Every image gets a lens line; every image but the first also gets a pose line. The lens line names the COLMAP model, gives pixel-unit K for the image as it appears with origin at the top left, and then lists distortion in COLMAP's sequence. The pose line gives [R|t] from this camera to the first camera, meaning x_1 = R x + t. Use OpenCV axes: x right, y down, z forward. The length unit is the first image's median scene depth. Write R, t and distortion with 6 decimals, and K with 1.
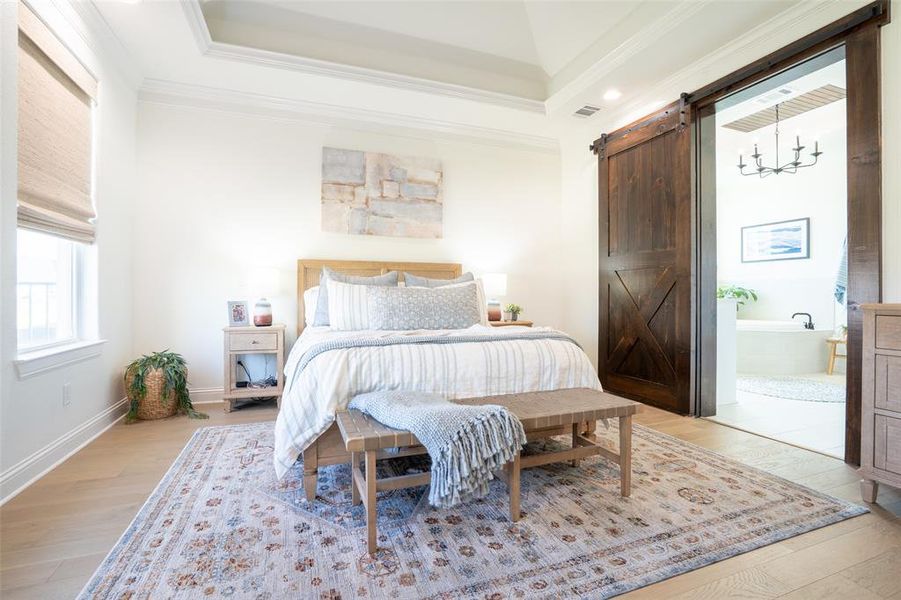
lens RADIAL K [[420.1, 0, 451.2], [0, 420.1, 296.8], [0, 0, 1]] dist [-0.046772, 0.013159]
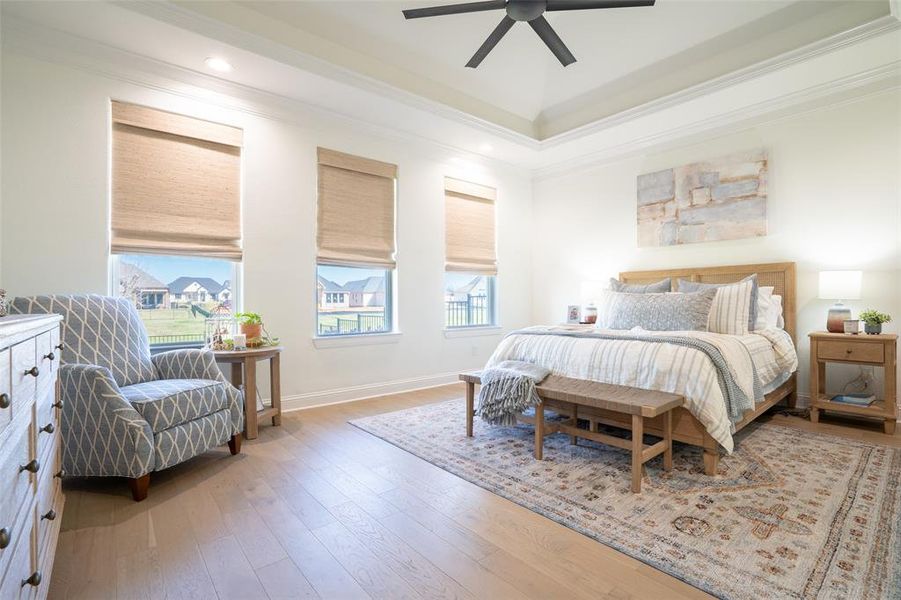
lens RADIAL K [[420.1, 0, 456.2], [0, 420.1, 297.9], [0, 0, 1]] dist [-0.046772, 0.013159]
pose [[0.340548, -0.013790, -0.940126, 0.625720], [0.001099, 0.999898, -0.014269, 0.003382], [0.940226, 0.003826, 0.340528, 0.109901]]
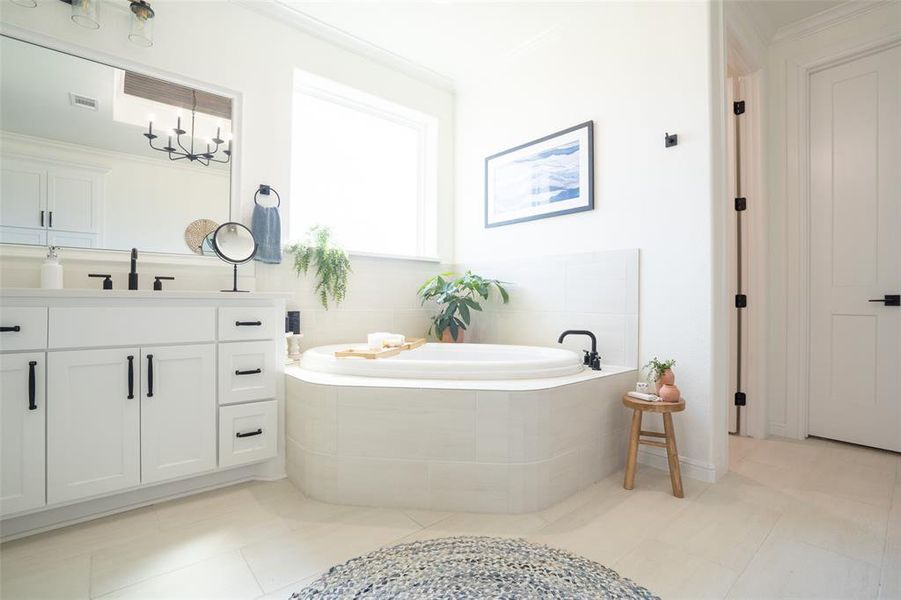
lens RADIAL K [[420.1, 0, 450.0], [0, 420.1, 298.8], [0, 0, 1]] dist [-0.046772, 0.013159]
pose [[0.945687, 0.002128, 0.325072, 0.817599], [0.001567, 0.999937, -0.011104, 0.015754], [-0.325075, 0.011010, 0.945624, 0.871953]]
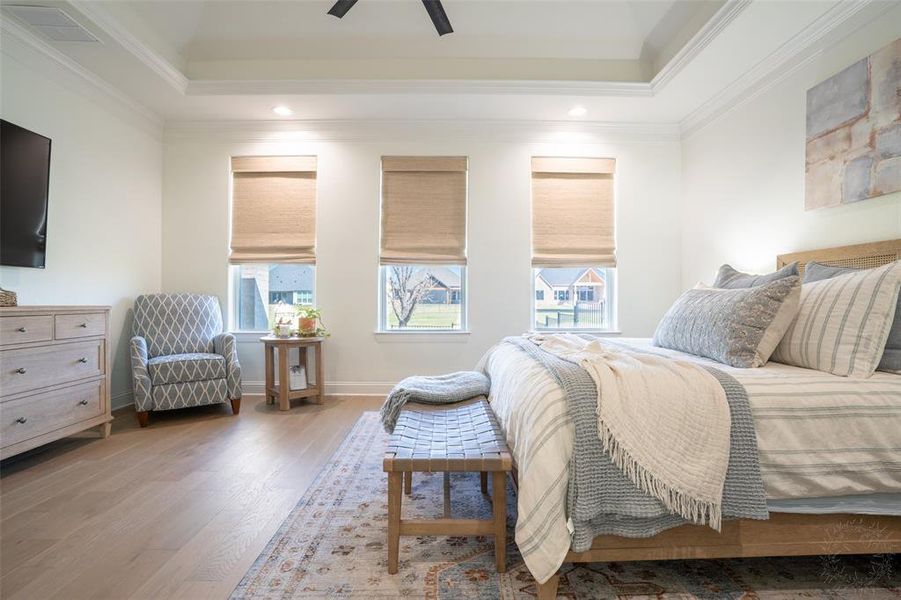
lens RADIAL K [[420.1, 0, 451.7], [0, 420.1, 299.7], [0, 0, 1]] dist [-0.046772, 0.013159]
pose [[-0.340071, -0.005715, -0.940382, 0.538171], [-0.010623, 0.999941, -0.002236, 0.000097], [0.940340, 0.009229, -0.340112, 0.670796]]
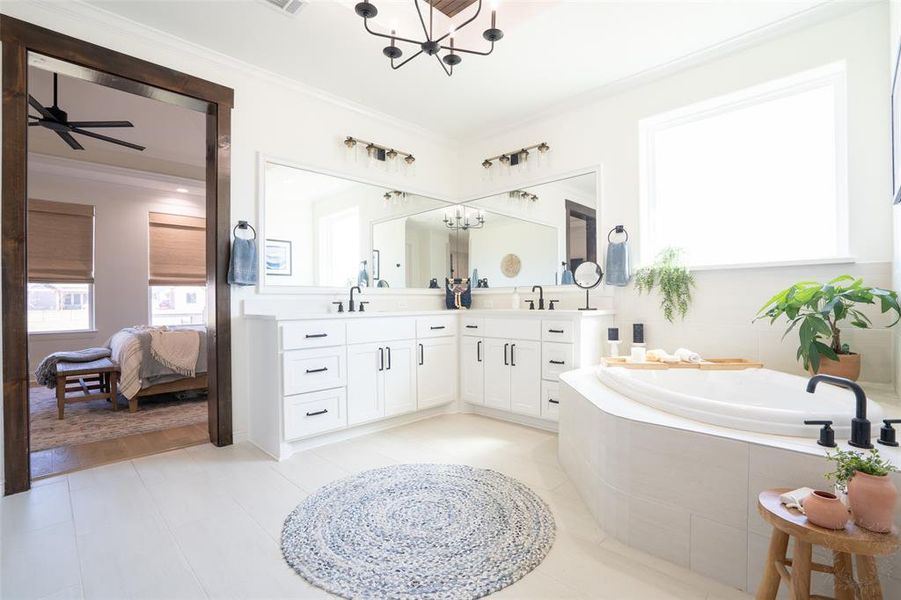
lens RADIAL K [[420.1, 0, 452.2], [0, 420.1, 298.7], [0, 0, 1]] dist [-0.046772, 0.013159]
pose [[0.404794, -0.013278, -0.914312, 1.386858], [0.003934, 0.999911, -0.012780, -0.012018], [0.914400, 0.001576, 0.404810, 0.926459]]
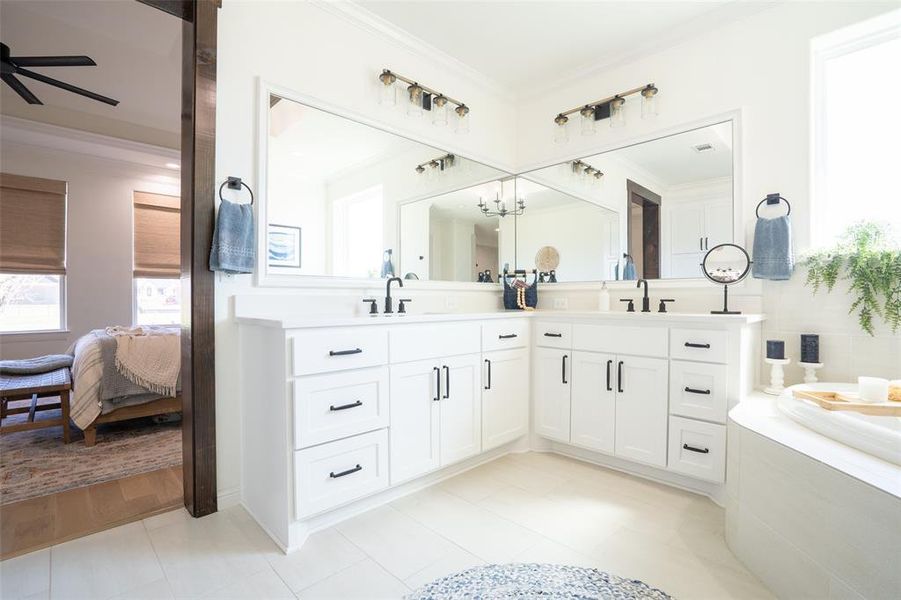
lens RADIAL K [[420.1, 0, 454.5], [0, 420.1, 298.3], [0, 0, 1]] dist [-0.046772, 0.013159]
pose [[0.397112, -0.005607, -0.917753, 1.109301], [-0.004397, 0.999958, -0.008012, -0.014422], [0.917760, 0.007217, 0.397070, 0.930770]]
